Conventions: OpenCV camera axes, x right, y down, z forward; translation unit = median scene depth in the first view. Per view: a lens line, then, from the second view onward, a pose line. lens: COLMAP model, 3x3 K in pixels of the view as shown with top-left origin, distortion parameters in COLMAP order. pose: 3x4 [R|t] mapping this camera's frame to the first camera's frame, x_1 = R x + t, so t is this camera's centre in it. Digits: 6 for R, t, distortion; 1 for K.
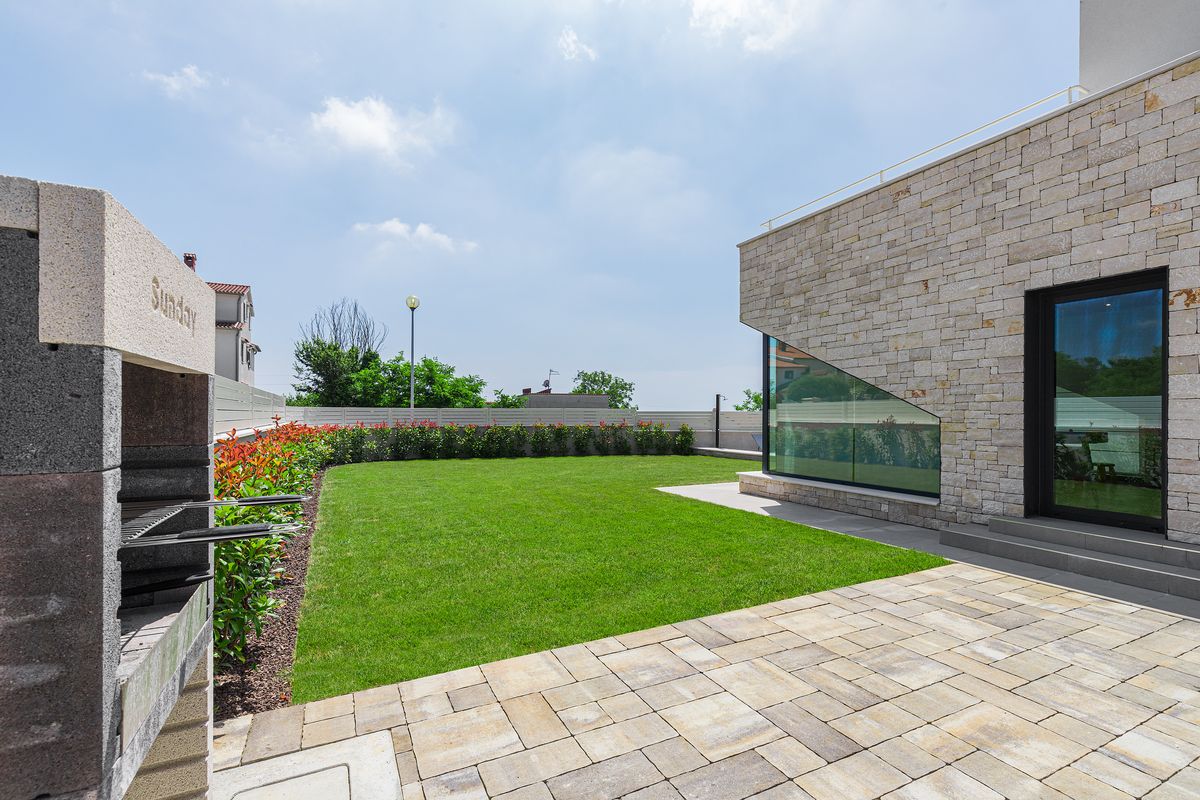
lens RADIAL K [[536.2, 0, 599.9], [0, 536.2, 407.1], [0, 0, 1]] dist [0.007073, -0.002470]
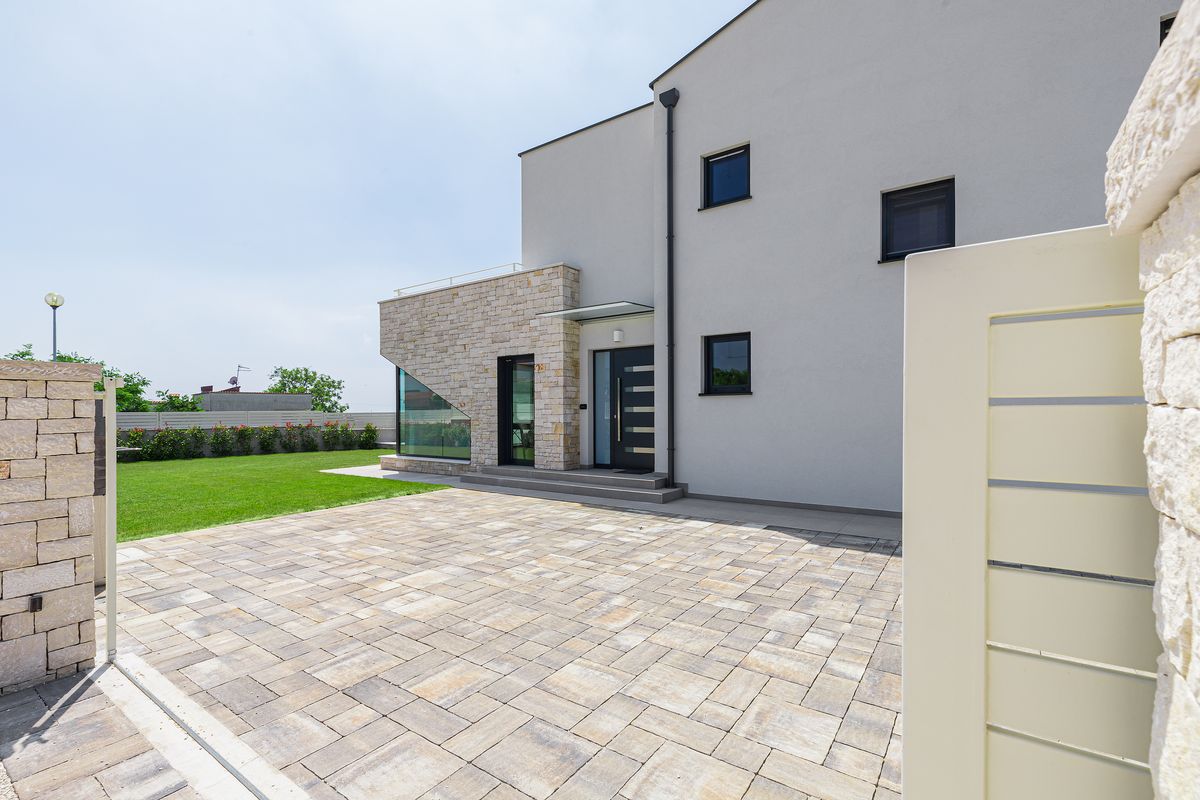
lens RADIAL K [[536.2, 0, 598.8], [0, 536.2, 405.1], [0, 0, 1]] dist [0.007073, -0.002470]
pose [[0.880678, -0.006875, 0.473665, 0.089832], [0.005887, 0.999976, 0.003569, -0.019886], [-0.473679, -0.000355, 0.880698, -0.596770]]
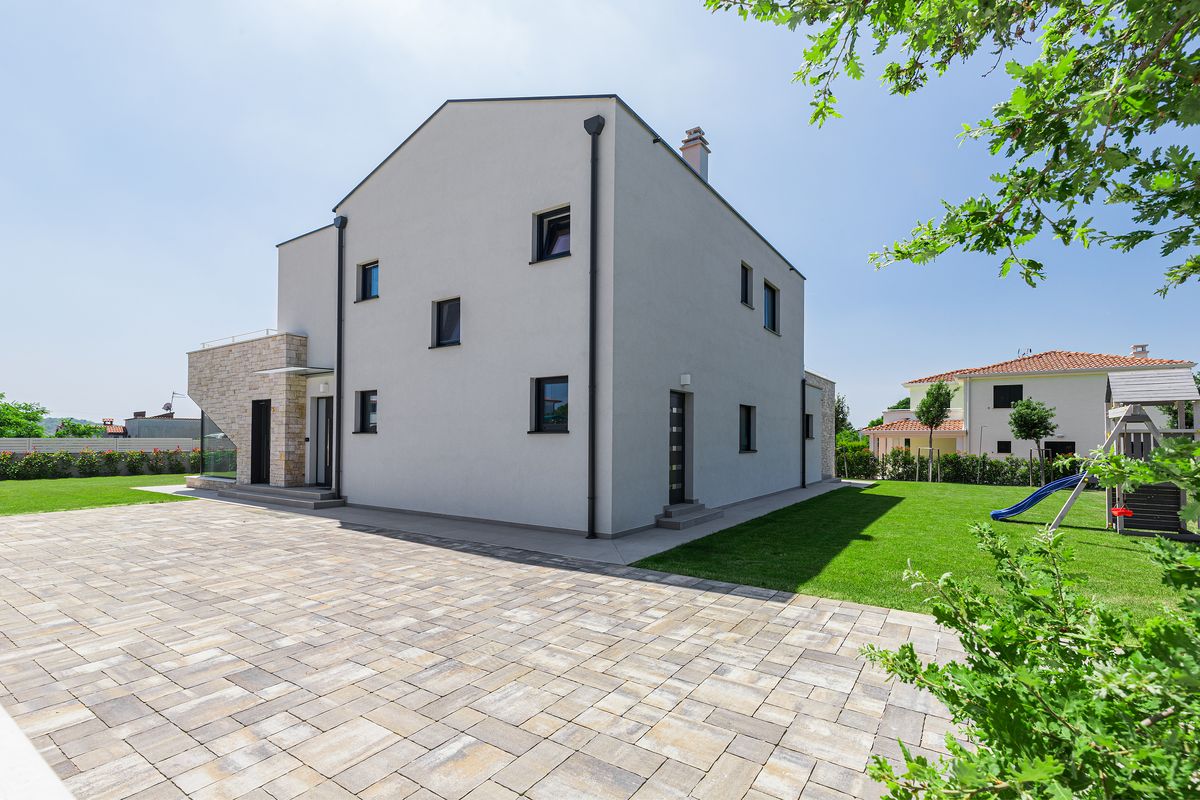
lens RADIAL K [[536.2, 0, 595.2], [0, 536.2, 426.3], [0, 0, 1]] dist [0.007073, -0.002470]
pose [[0.865454, 0.011737, 0.500851, 0.550488], [-0.007441, 0.999916, -0.010575, -0.040805], [-0.500933, 0.005425, 0.865469, -1.308446]]
